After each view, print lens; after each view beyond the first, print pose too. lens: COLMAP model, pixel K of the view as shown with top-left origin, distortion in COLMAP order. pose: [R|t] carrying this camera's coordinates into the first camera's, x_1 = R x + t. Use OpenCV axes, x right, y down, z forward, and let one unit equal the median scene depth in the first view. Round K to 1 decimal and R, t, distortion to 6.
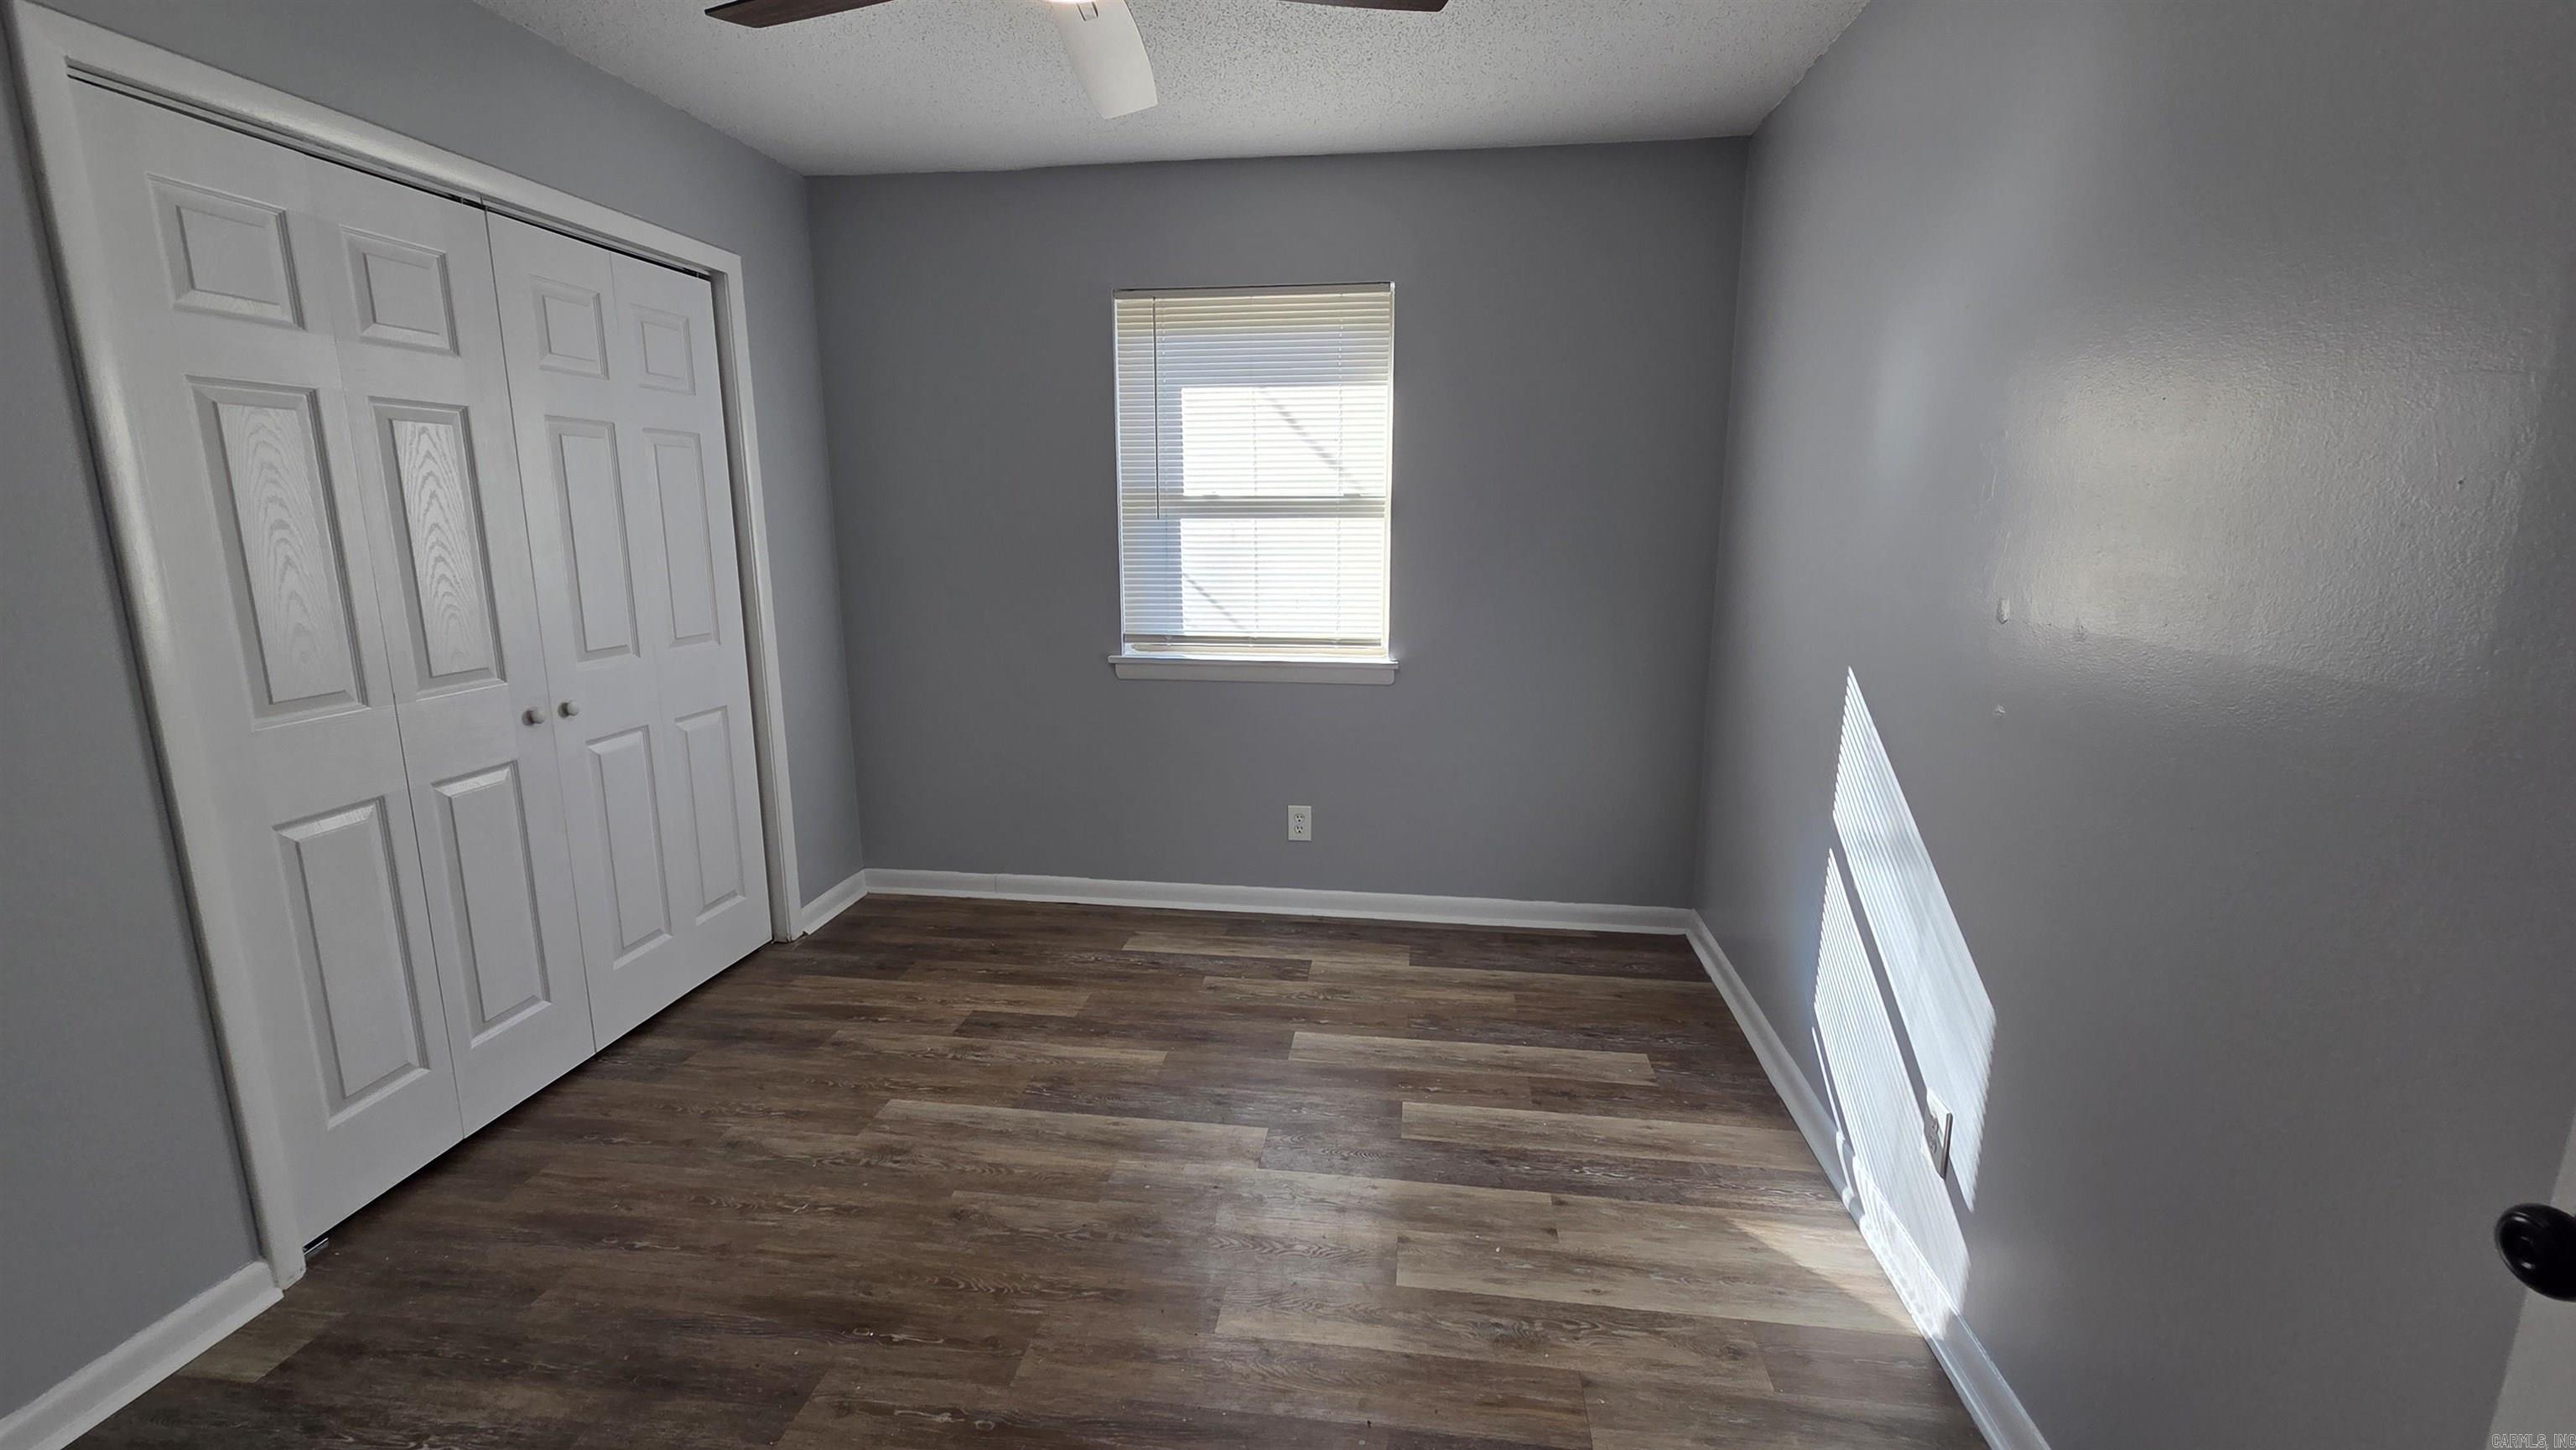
lens RADIAL K [[1058.0, 0, 1290.1], [0, 1058.0, 717.5], [0, 0, 1]] dist [-0.000854, -0.000260]
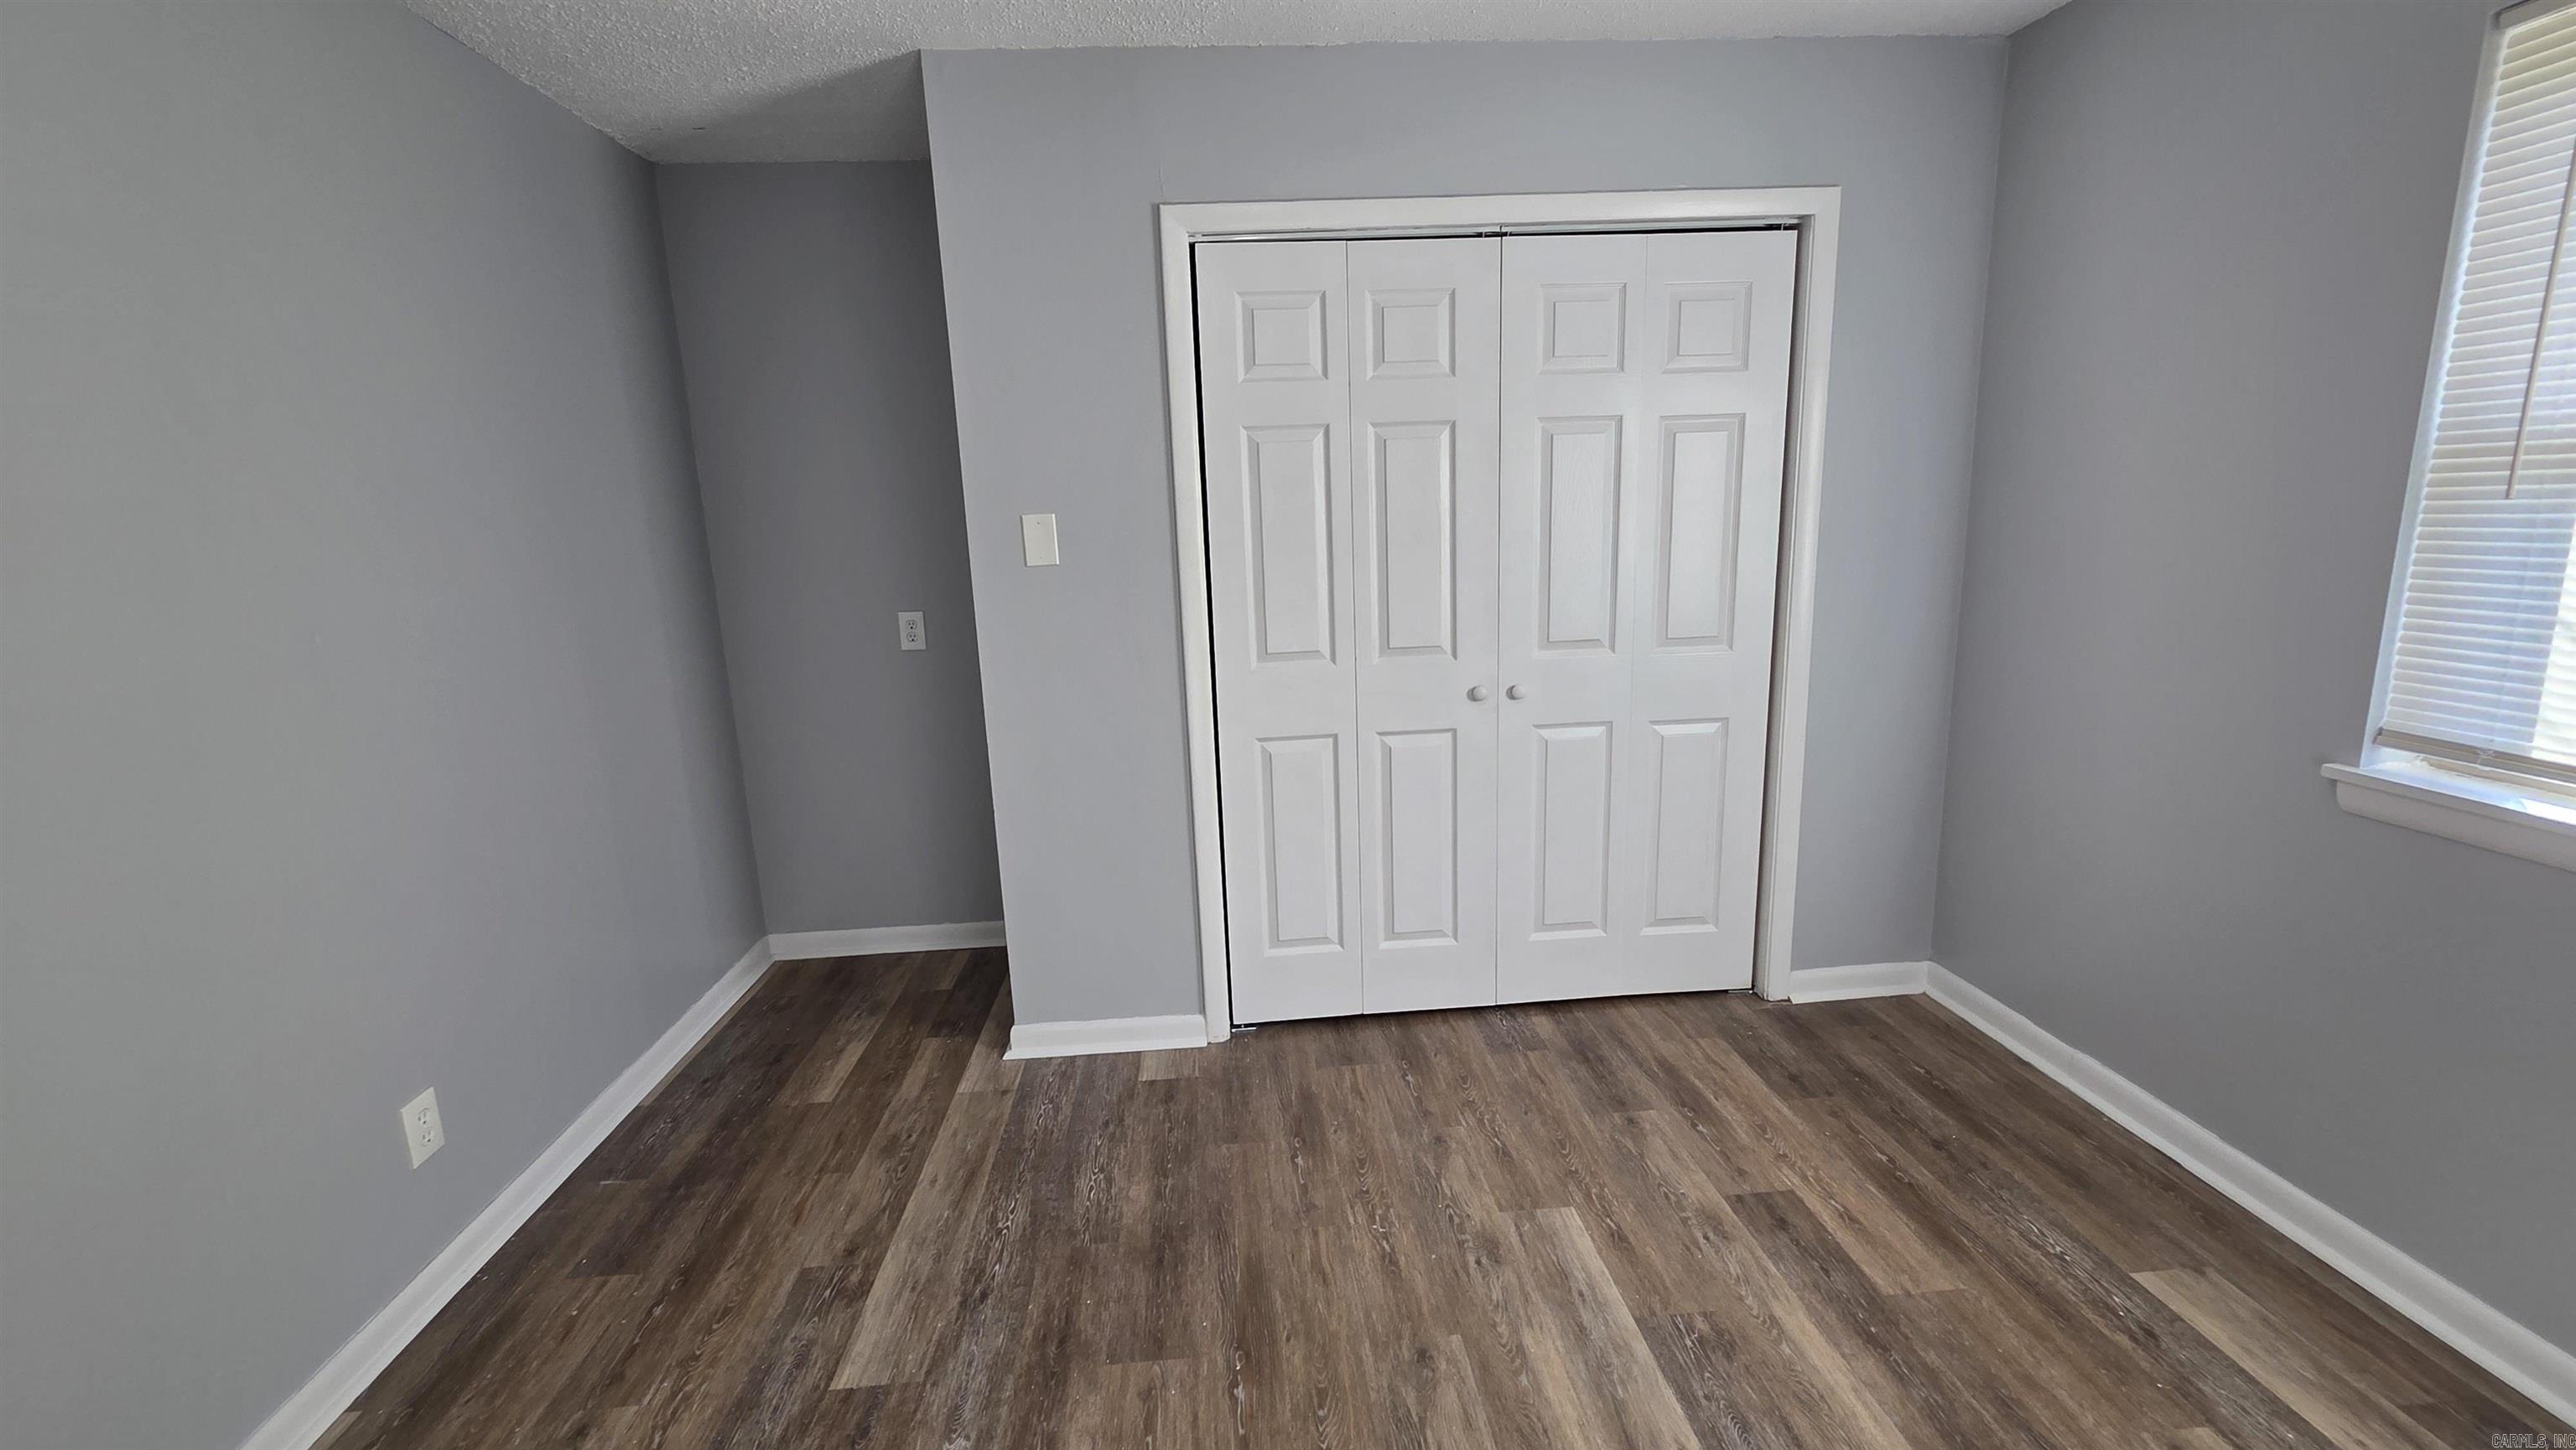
lens RADIAL K [[1058.0, 0, 1279.7], [0, 1058.0, 715.0], [0, 0, 1]] dist [-0.000854, -0.000260]
pose [[0.195638, 0.182888, -0.963472, 0.292749], [-0.152500, 0.976179, 0.154334, -0.107424], [0.968746, 0.116736, 0.218868, 0.497077]]
